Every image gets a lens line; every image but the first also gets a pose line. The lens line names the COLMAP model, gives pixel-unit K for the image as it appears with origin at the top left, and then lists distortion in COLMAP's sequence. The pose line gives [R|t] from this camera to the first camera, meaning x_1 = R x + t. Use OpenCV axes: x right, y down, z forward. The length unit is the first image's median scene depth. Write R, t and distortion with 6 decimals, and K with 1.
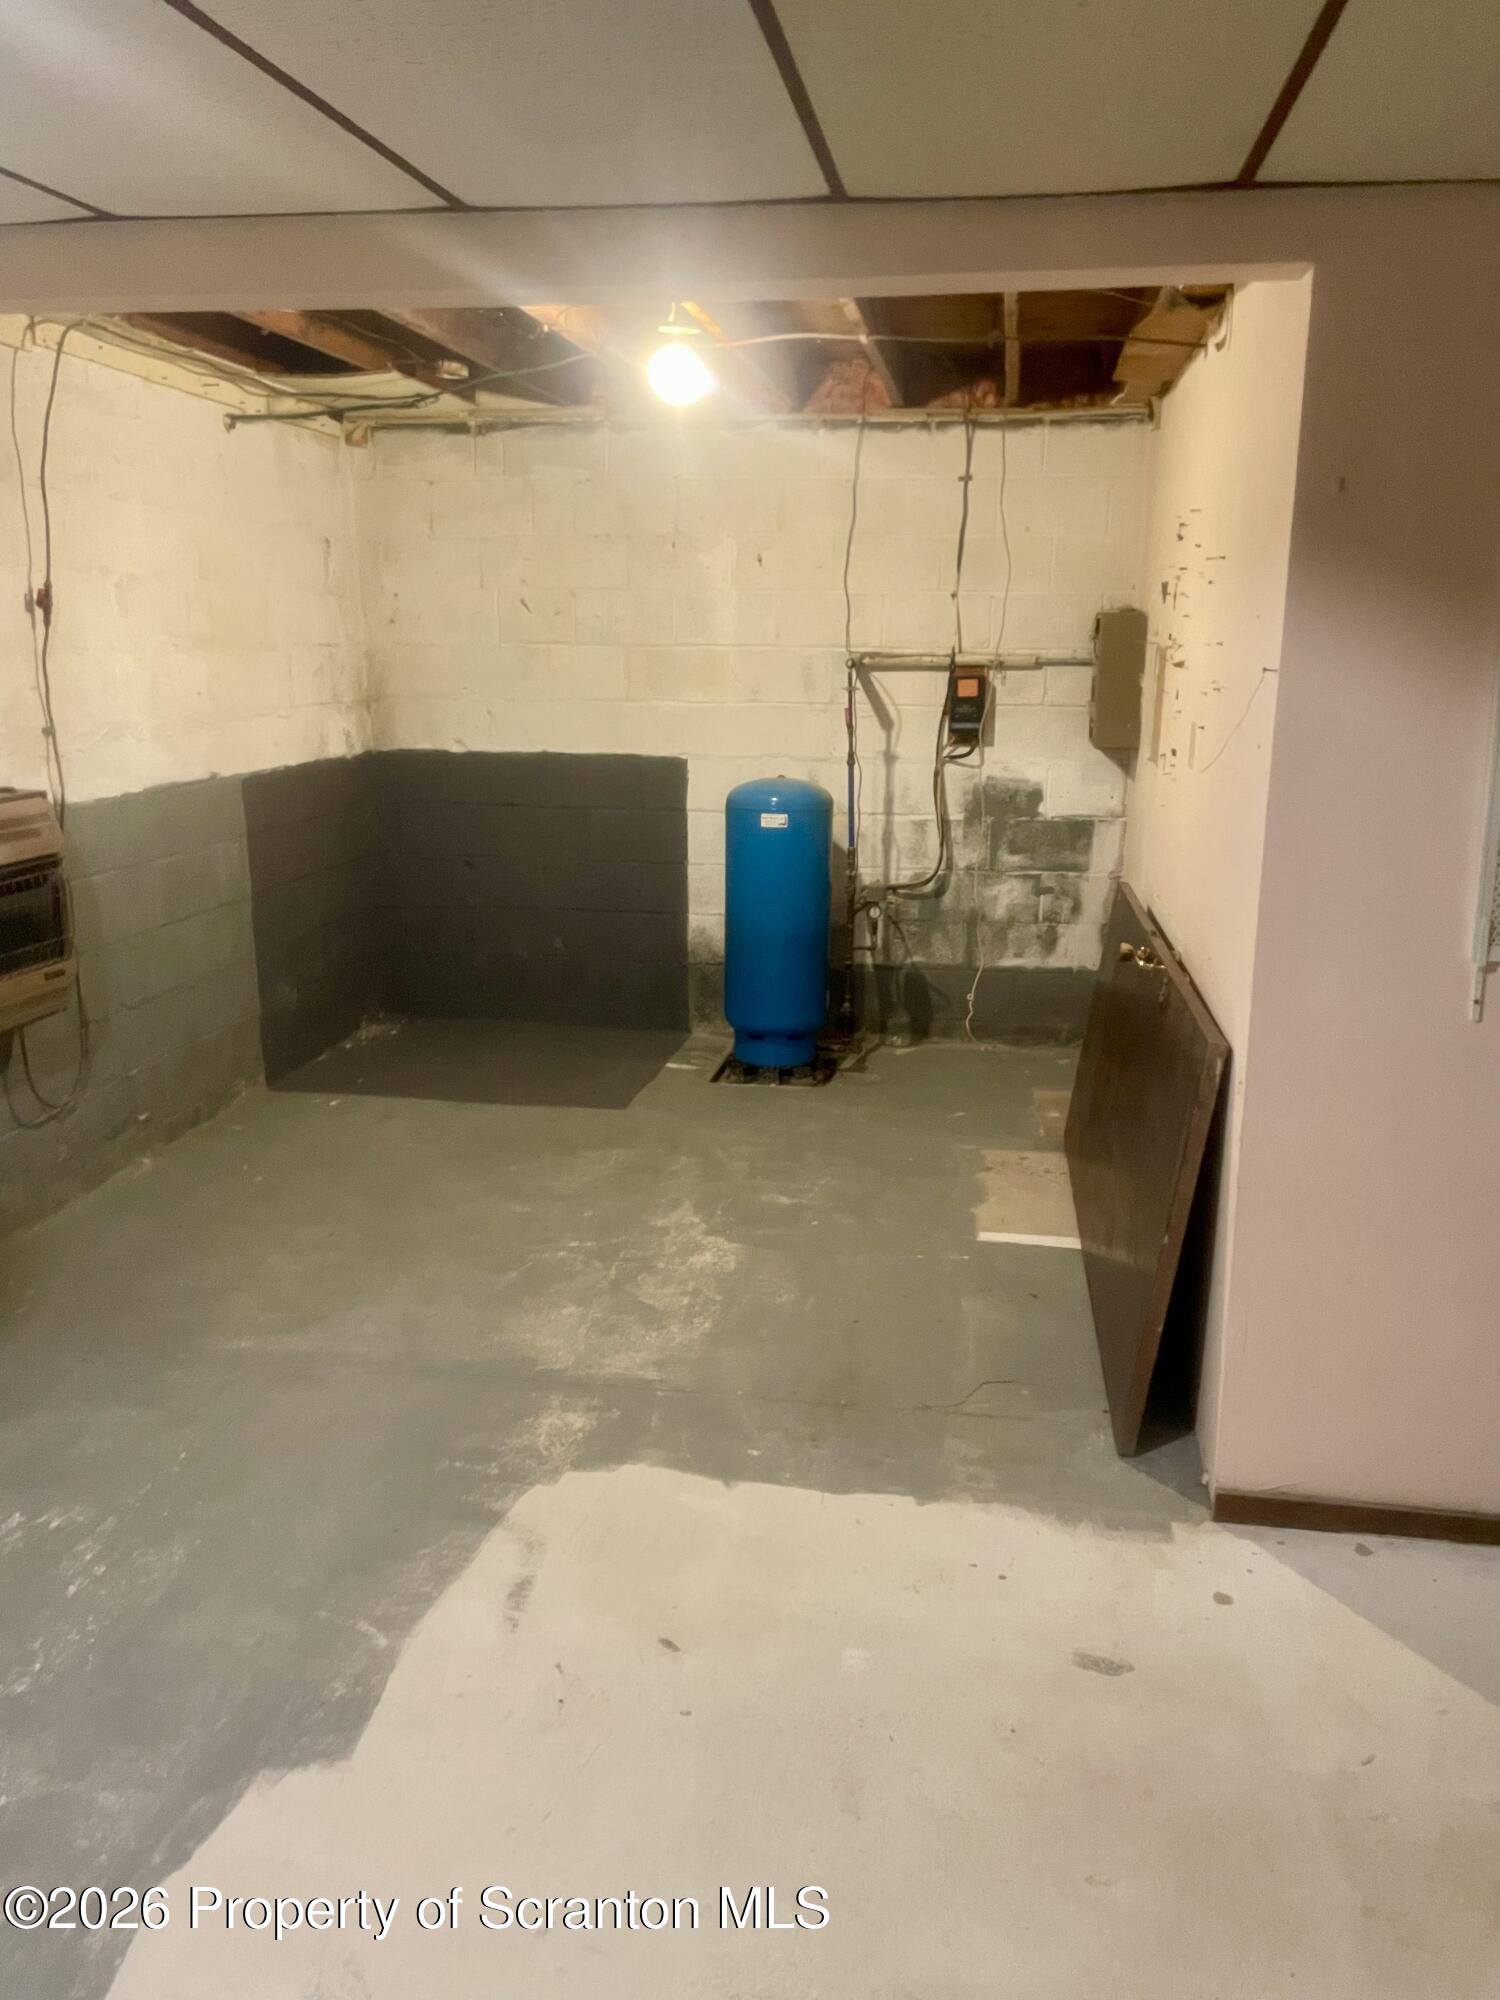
lens RADIAL K [[1504.3, 0, 753.3], [0, 1504.3, 1019.4], [0, 0, 1]] dist [0.091068, -0.123142]
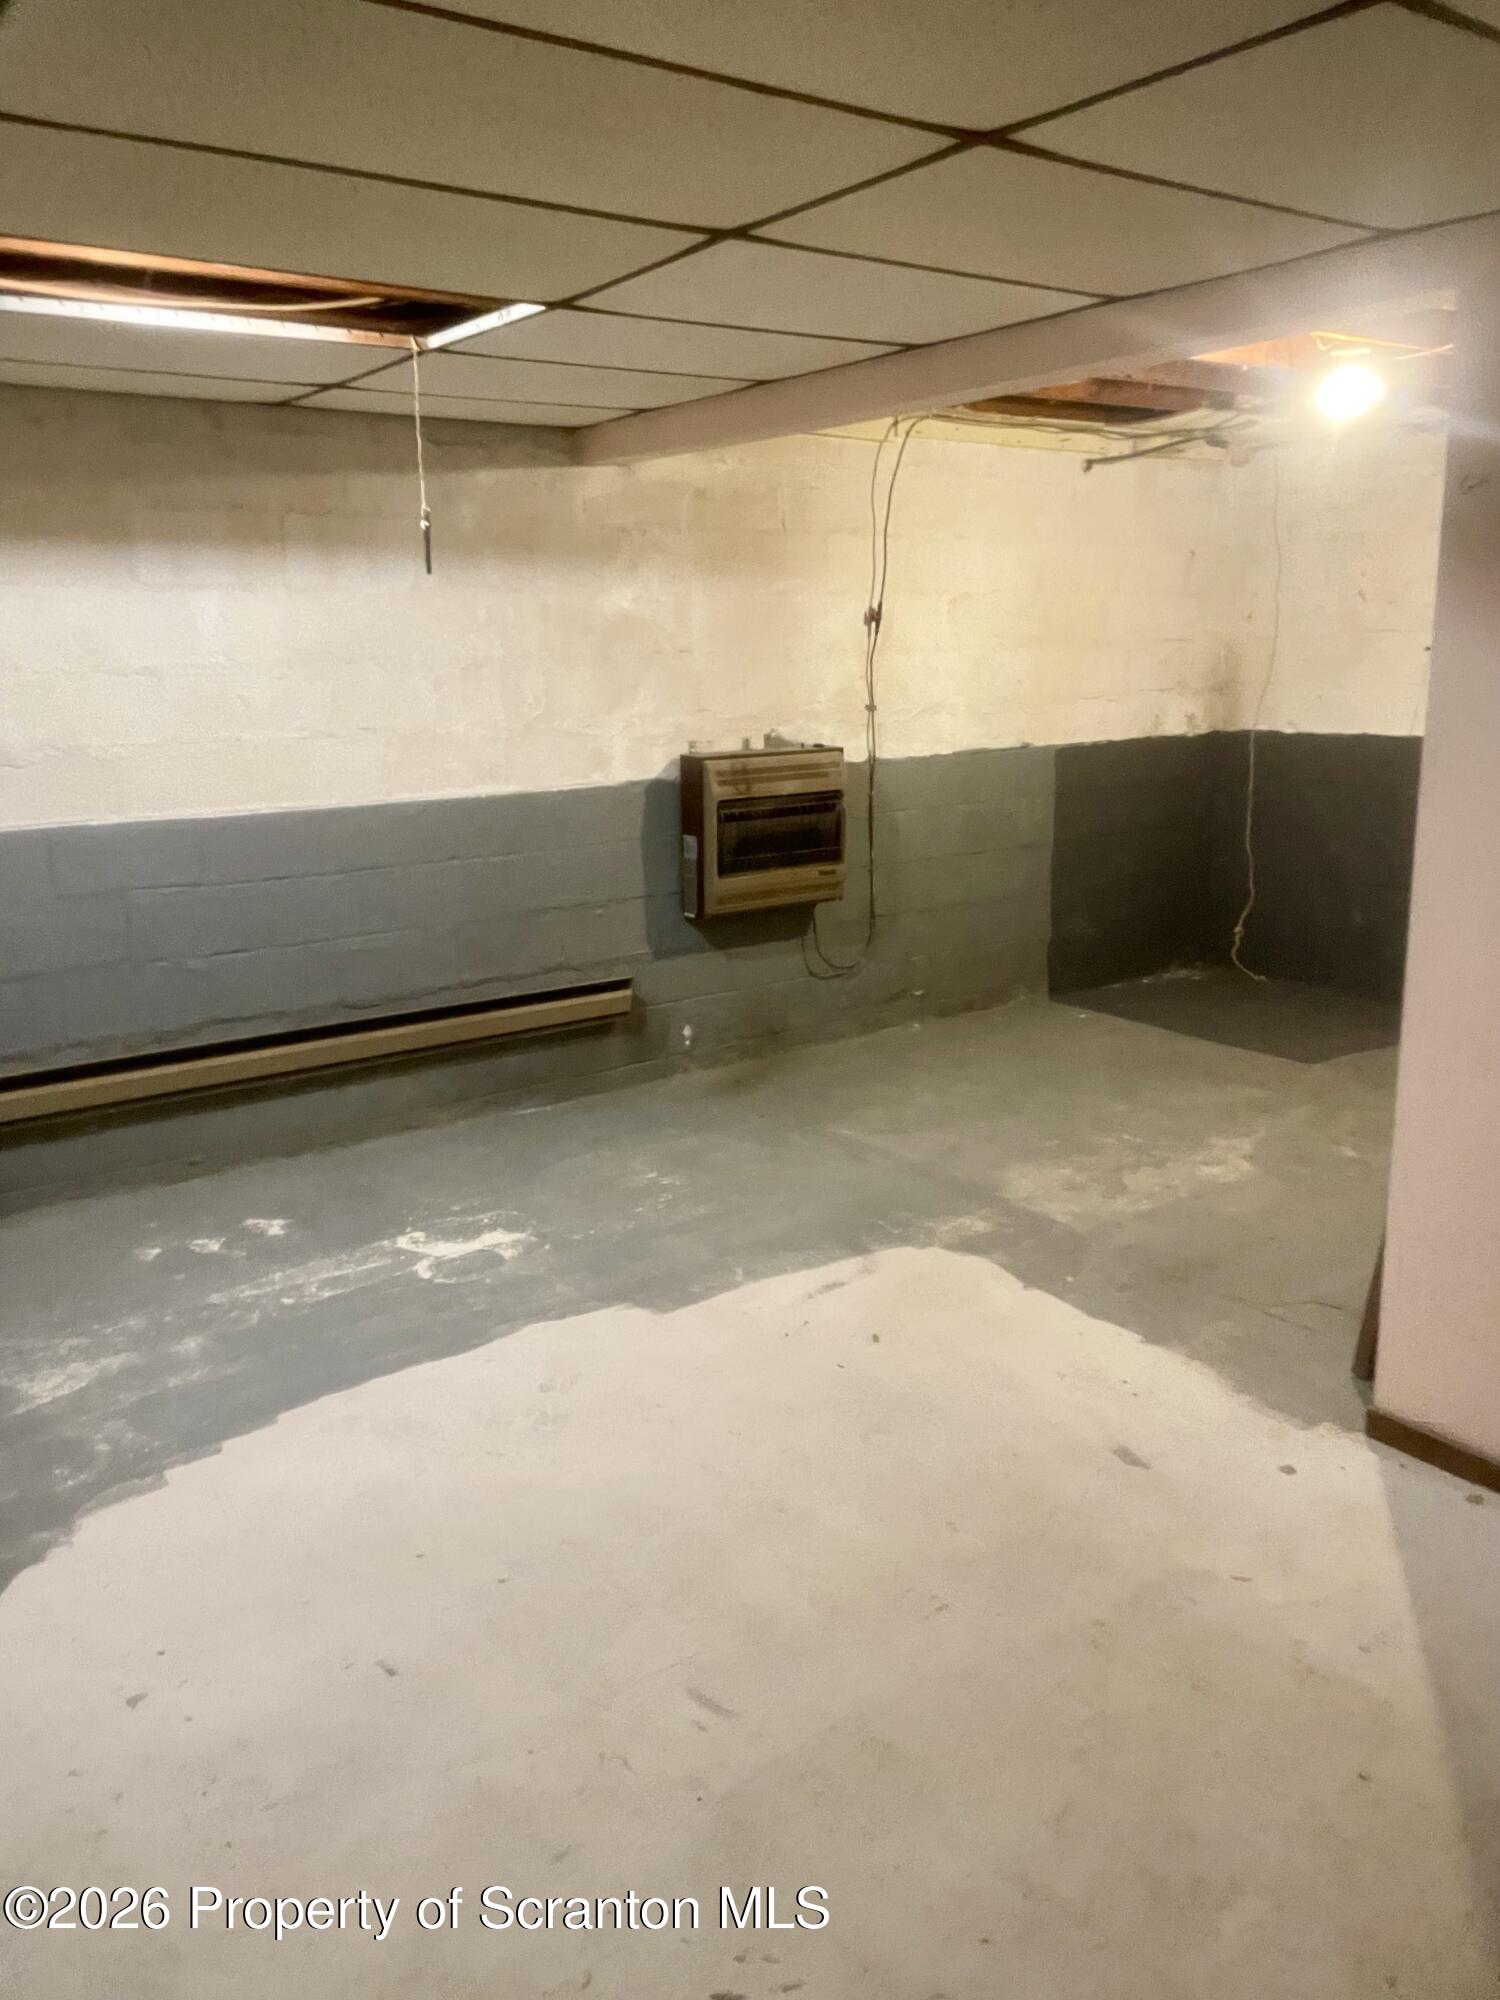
lens RADIAL K [[1541.5, 0, 760.1], [0, 1541.5, 1010.5], [0, 0, 1]] dist [0.091195, -0.122296]
pose [[0.689860, 0.150773, -0.708068, 0.549371], [-0.156687, 0.985985, 0.057293, 0.025960], [0.706783, 0.071421, 0.703816, -0.080112]]
